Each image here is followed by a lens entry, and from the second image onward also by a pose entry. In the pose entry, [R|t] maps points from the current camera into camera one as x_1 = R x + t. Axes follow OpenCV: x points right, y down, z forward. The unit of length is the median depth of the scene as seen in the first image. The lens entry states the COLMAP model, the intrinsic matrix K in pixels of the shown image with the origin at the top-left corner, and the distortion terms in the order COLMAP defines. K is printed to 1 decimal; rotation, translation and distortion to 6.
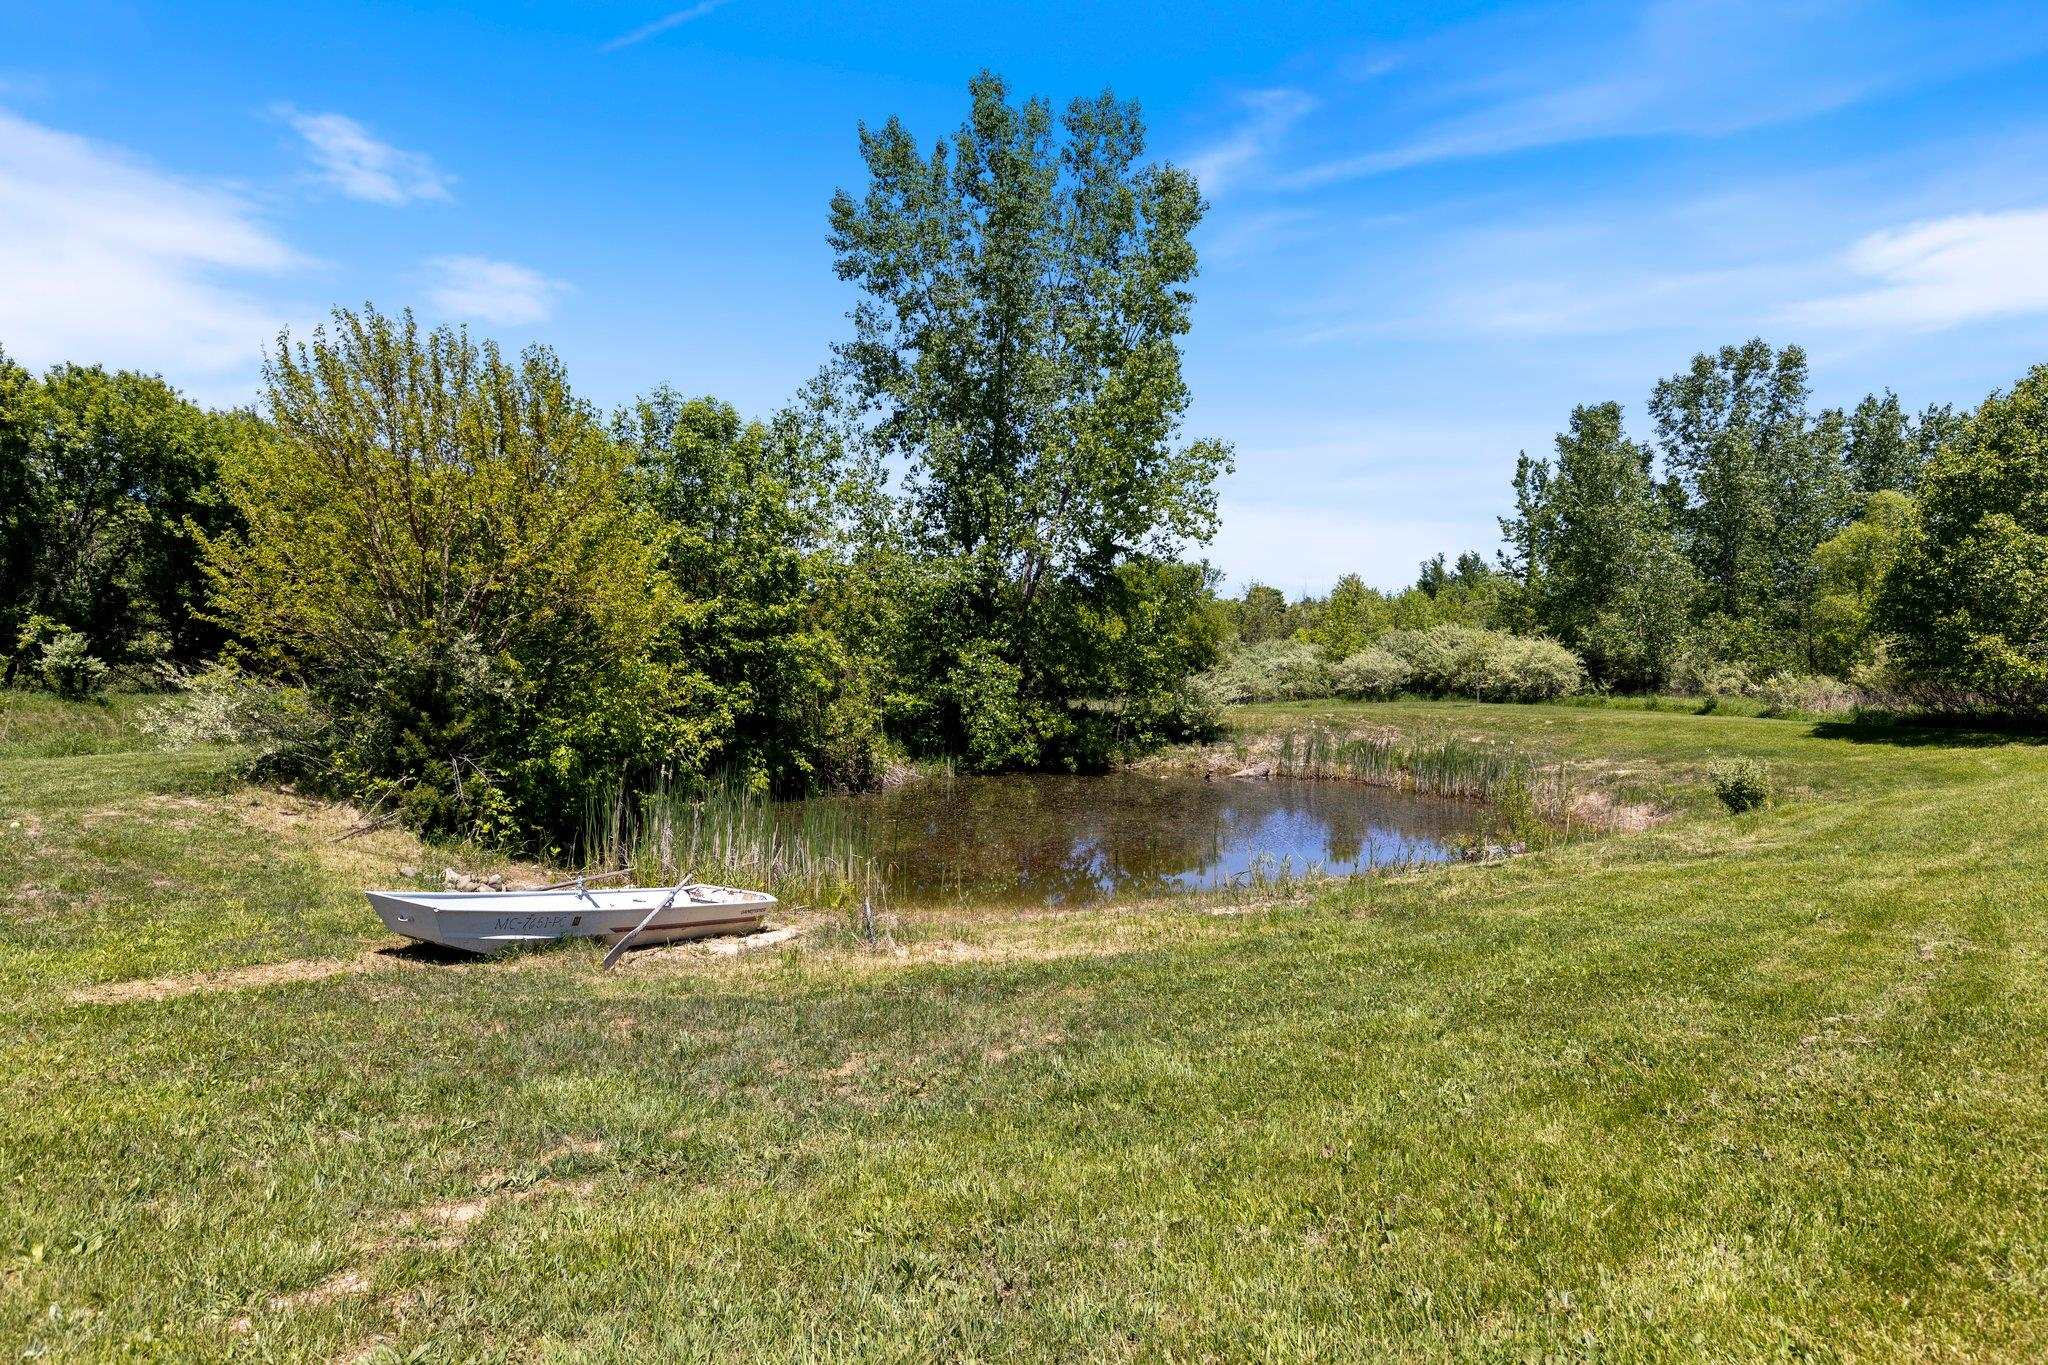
lens RADIAL K [[1001.0, 0, 1024.0], [0, 1001.0, 682.5], [0, 0, 1]] dist [-0.000698, -0.000439]
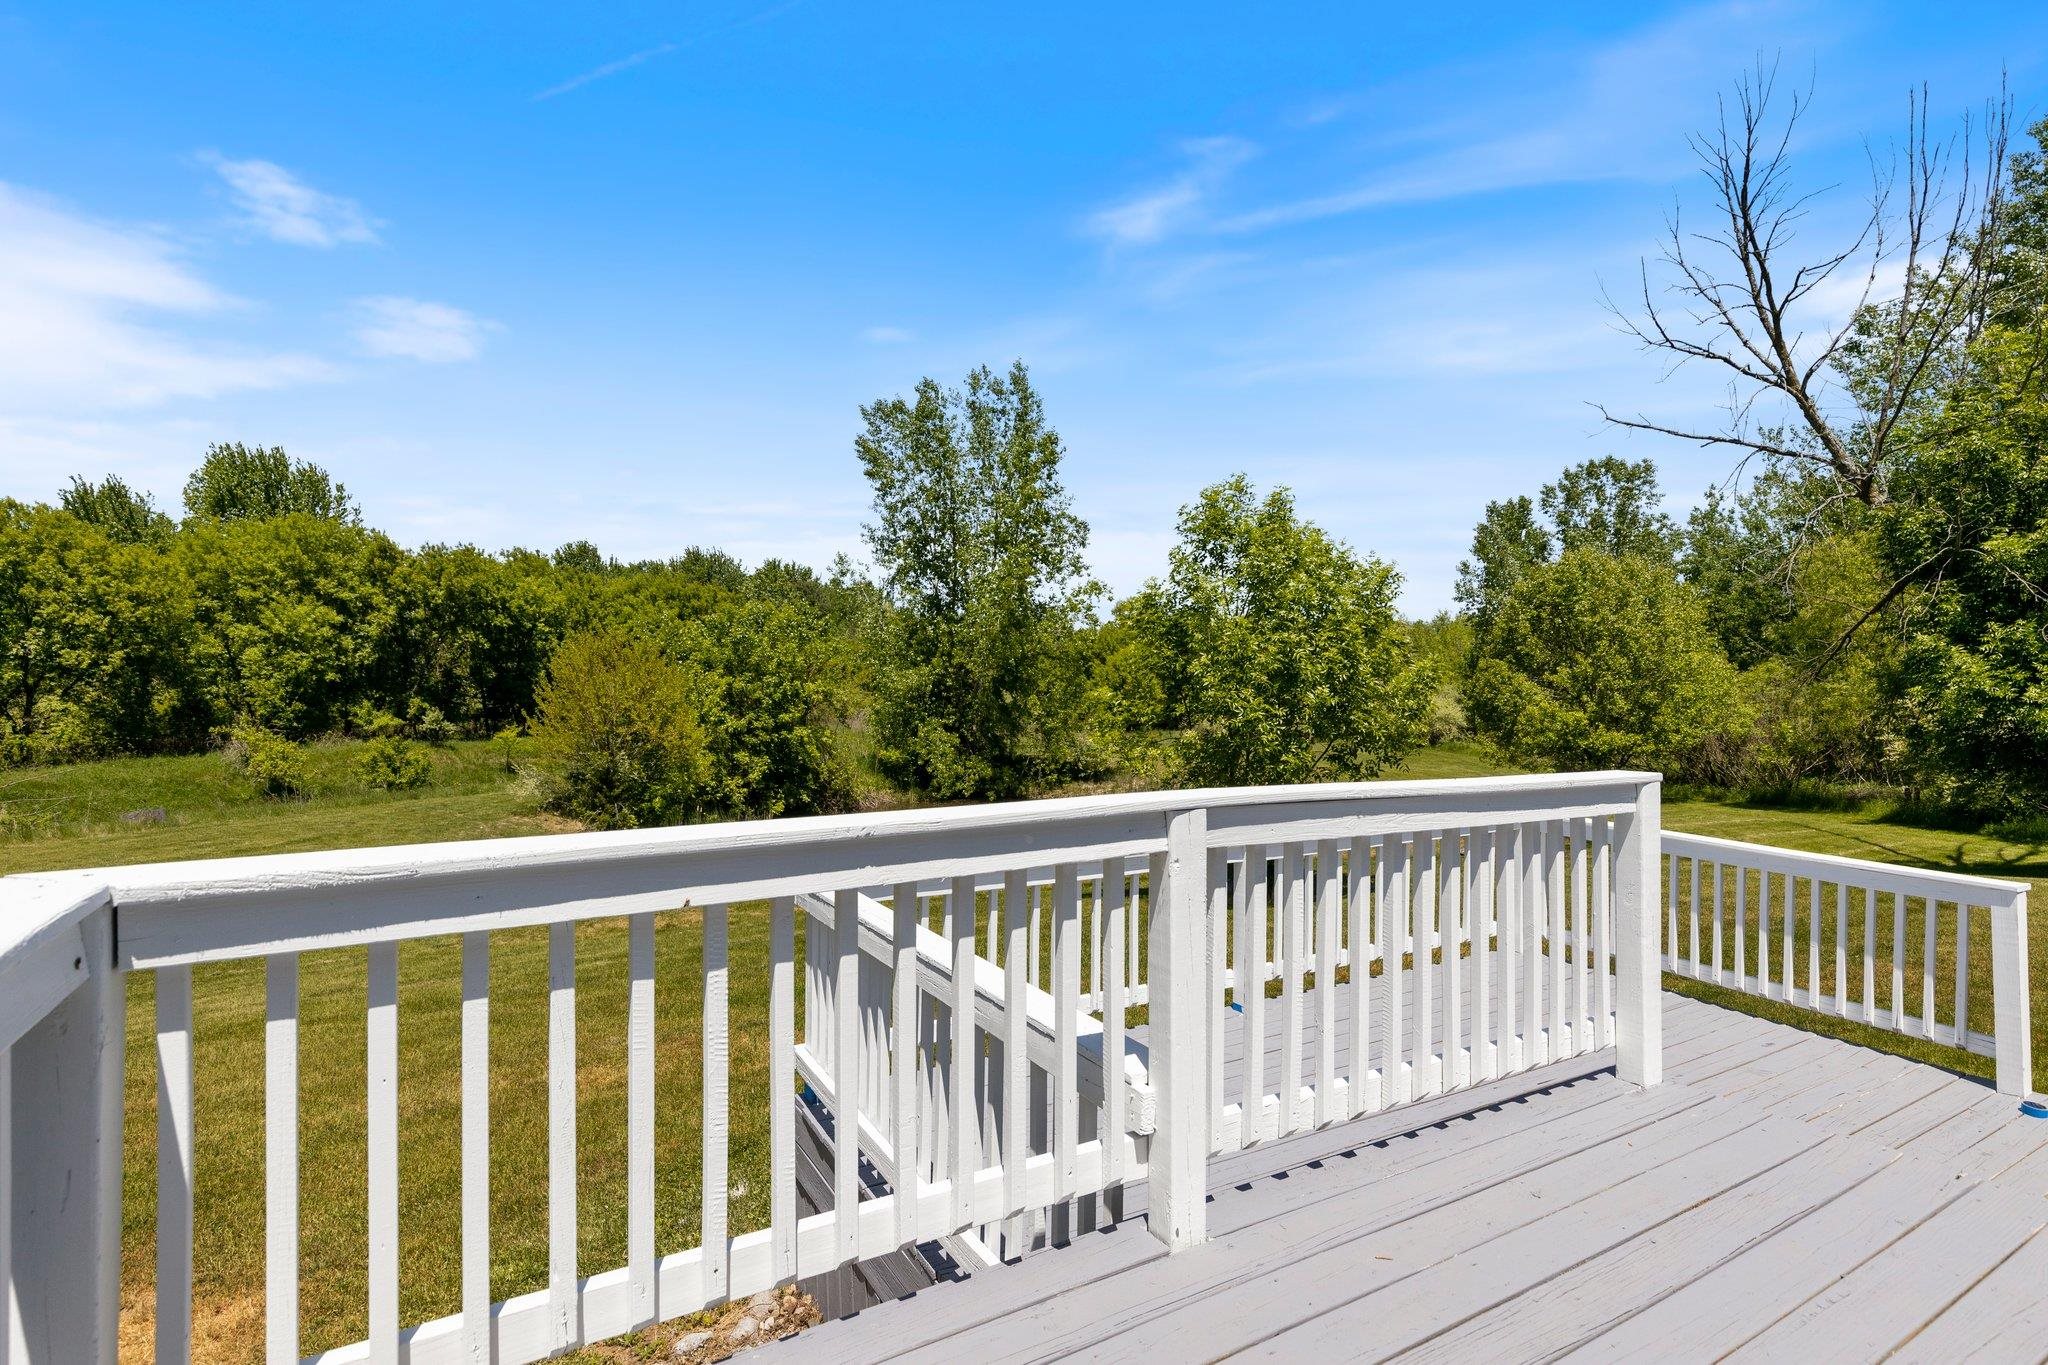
lens RADIAL K [[1001.0, 0, 1024.0], [0, 1001.0, 682.5], [0, 0, 1]] dist [-0.000698, -0.000439]
pose [[0.983745, -0.003264, -0.179544, 0.546939], [0.002621, 0.999989, -0.003816, -0.131524], [0.179555, 0.003284, 0.983743, -0.792770]]
